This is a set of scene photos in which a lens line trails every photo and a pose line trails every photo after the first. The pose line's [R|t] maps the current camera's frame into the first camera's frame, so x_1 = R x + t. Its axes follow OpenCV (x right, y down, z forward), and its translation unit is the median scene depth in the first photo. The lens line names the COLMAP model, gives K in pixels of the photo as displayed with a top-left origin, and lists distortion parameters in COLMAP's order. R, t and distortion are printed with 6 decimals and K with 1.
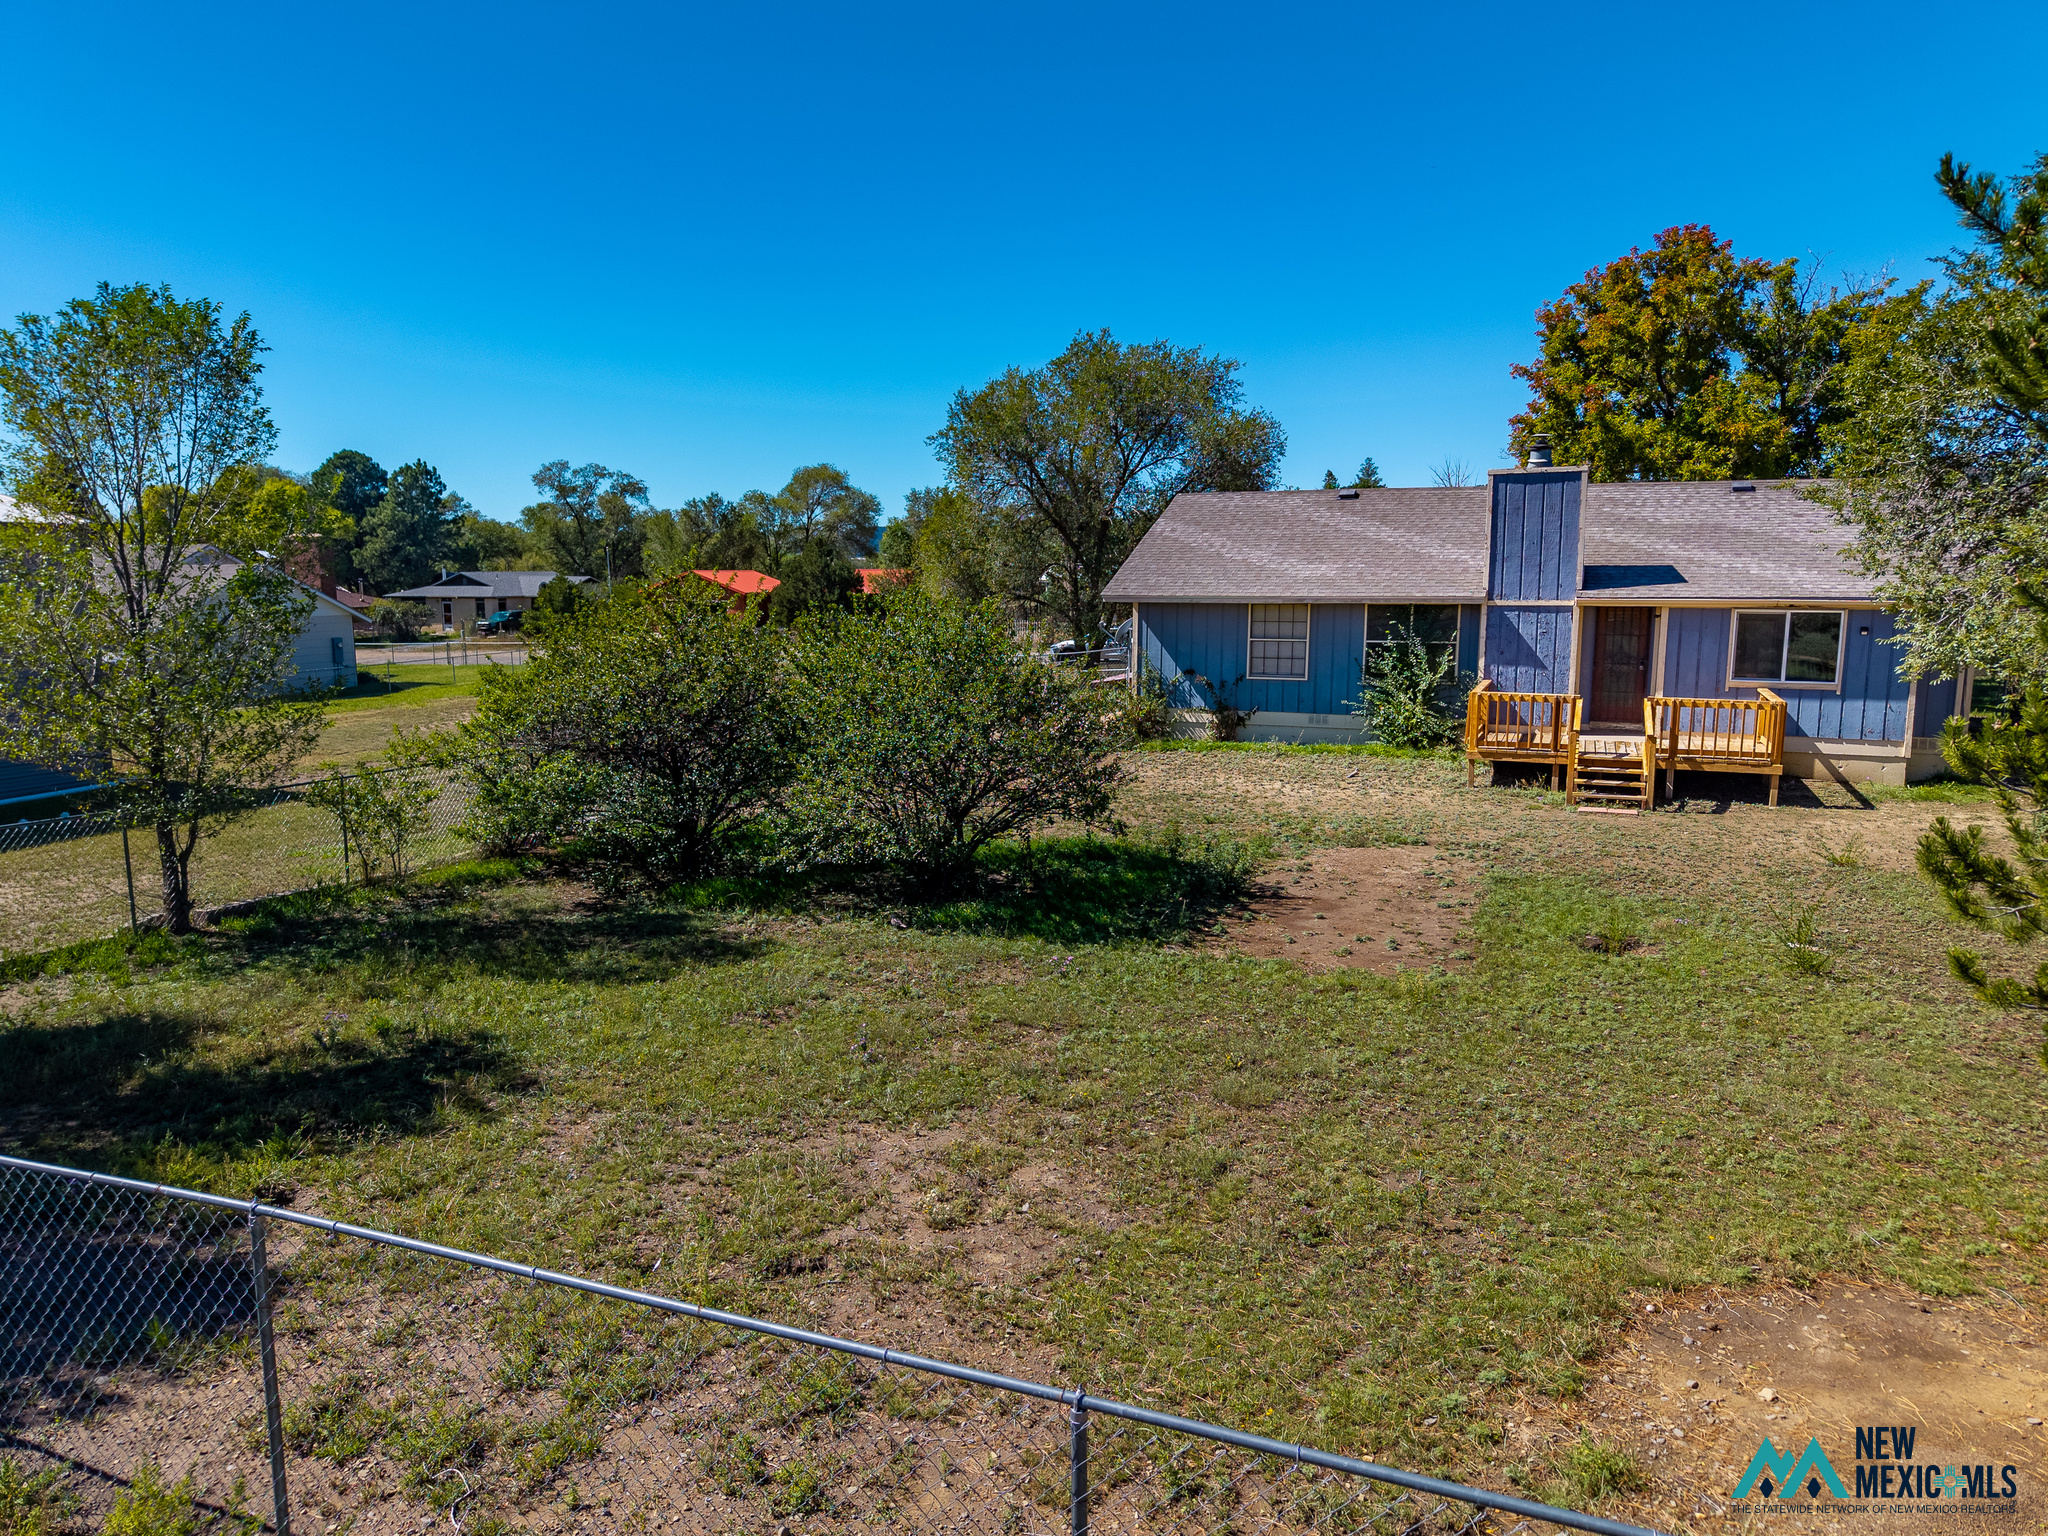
lens RADIAL K [[1337.5, 0, 1021.9], [0, 1337.5, 799.5], [0, 0, 1]] dist [-0.001561, -0.012768]
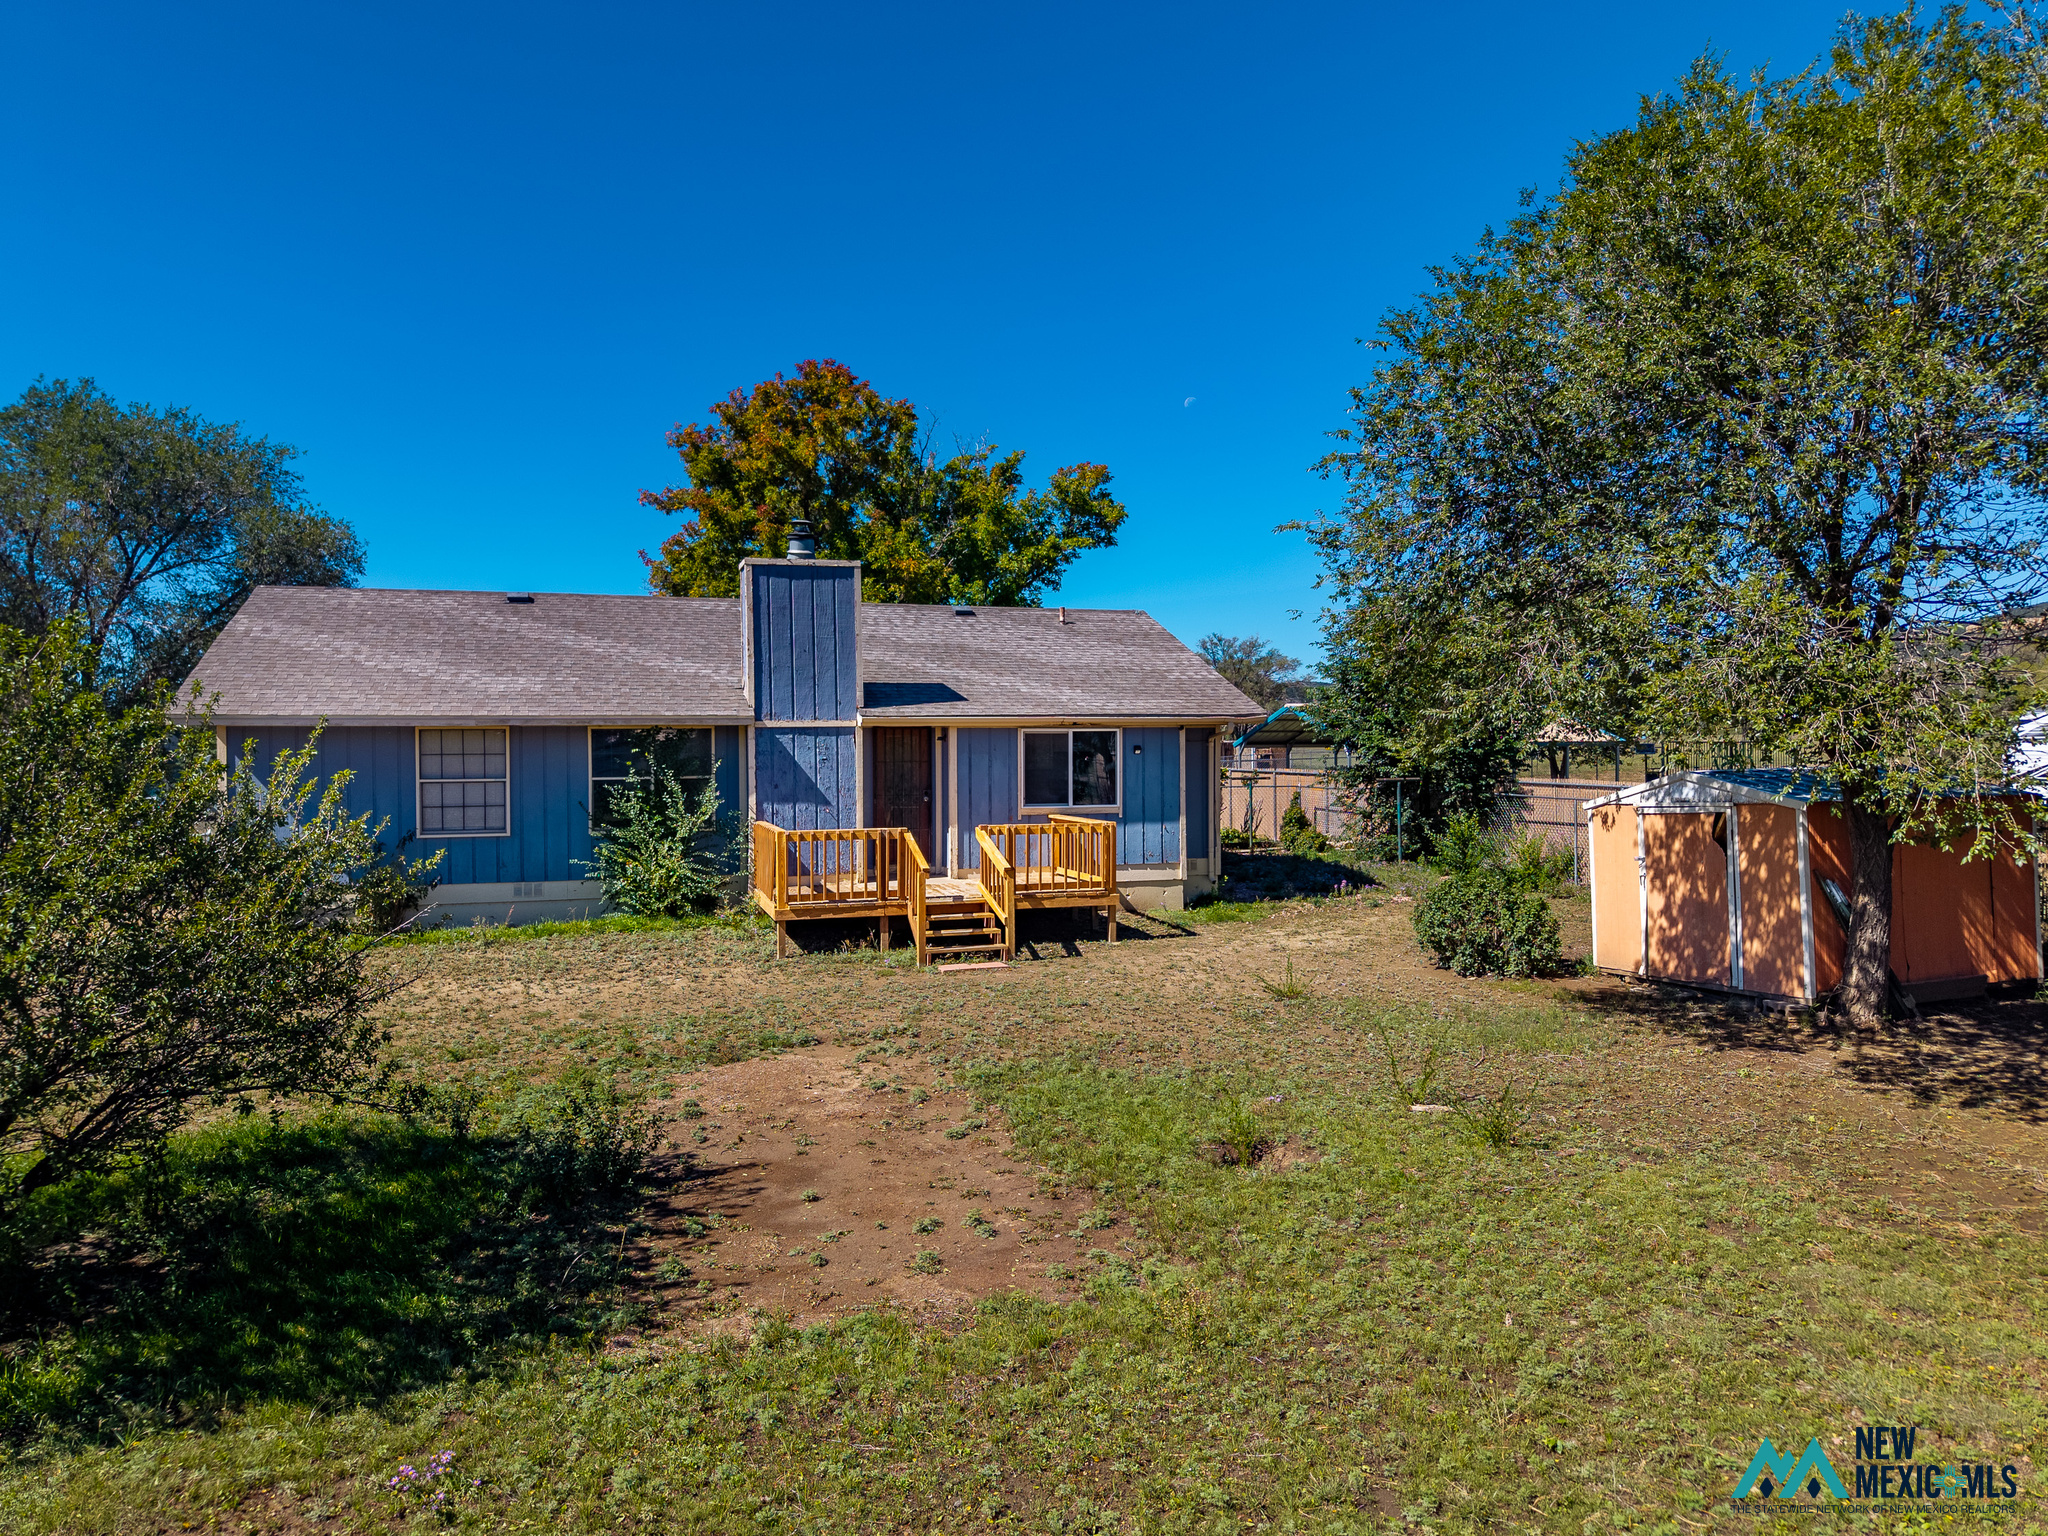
lens RADIAL K [[1337.5, 0, 1021.9], [0, 1337.5, 799.5], [0, 0, 1]] dist [-0.001561, -0.012768]
pose [[0.757060, -0.026510, 0.652808, -0.050323], [0.116421, 0.988659, -0.094865, -0.010161], [-0.642889, 0.147819, 0.751560, 0.323976]]
